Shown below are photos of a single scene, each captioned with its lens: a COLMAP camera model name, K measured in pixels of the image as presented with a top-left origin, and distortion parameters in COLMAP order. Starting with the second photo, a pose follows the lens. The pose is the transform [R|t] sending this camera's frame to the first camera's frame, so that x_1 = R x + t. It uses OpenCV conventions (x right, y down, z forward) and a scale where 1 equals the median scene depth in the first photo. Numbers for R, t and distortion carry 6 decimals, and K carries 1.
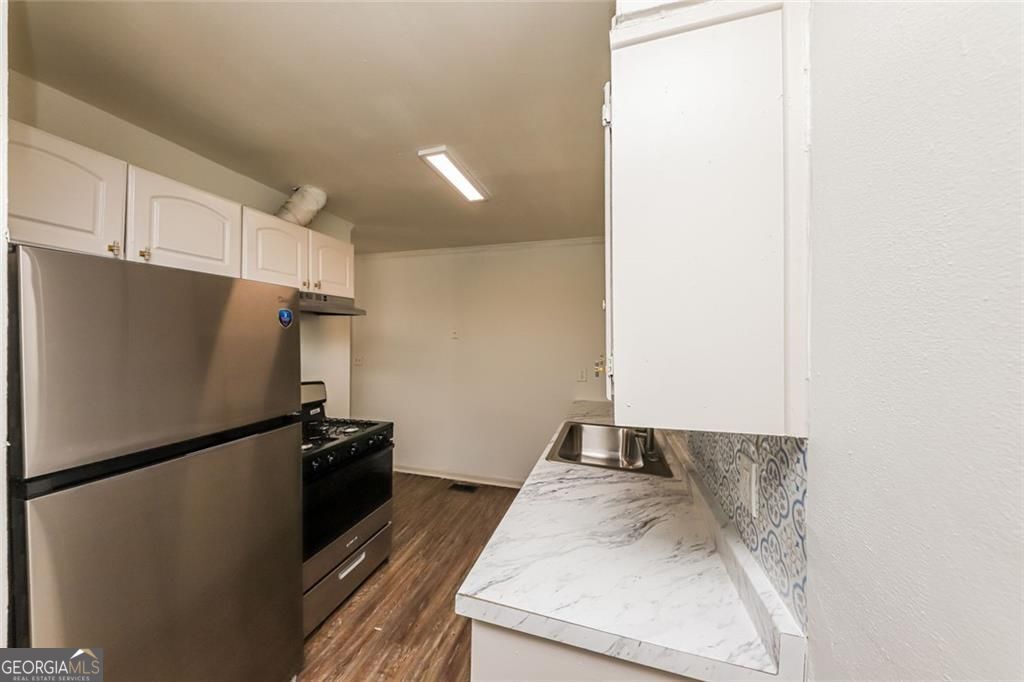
lens RADIAL K [[347.3, 0, 512.0], [0, 347.3, 341.0], [0, 0, 1]] dist [0.000255, -0.000026]
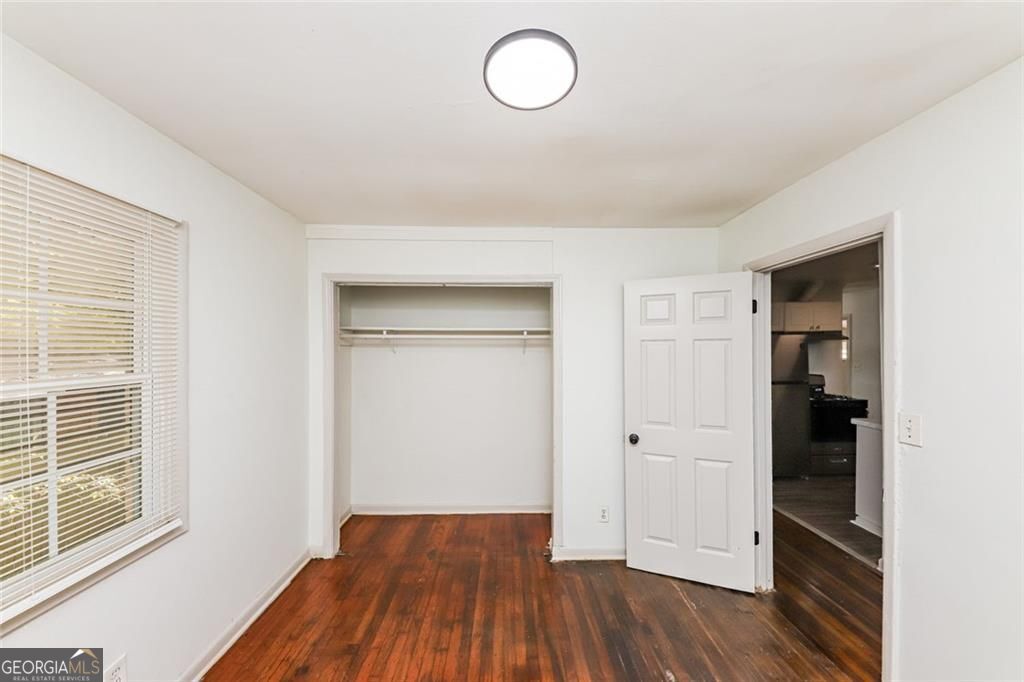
lens RADIAL K [[355.3, 0, 512.0], [0, 355.3, 341.0], [0, 0, 1]] dist [-0.000070, -0.000016]
pose [[0.312152, -0.009188, -0.949988, 0.805976], [-0.002982, 0.999939, -0.010651, -0.040892], [0.950028, 0.006157, 0.312105, -1.275444]]
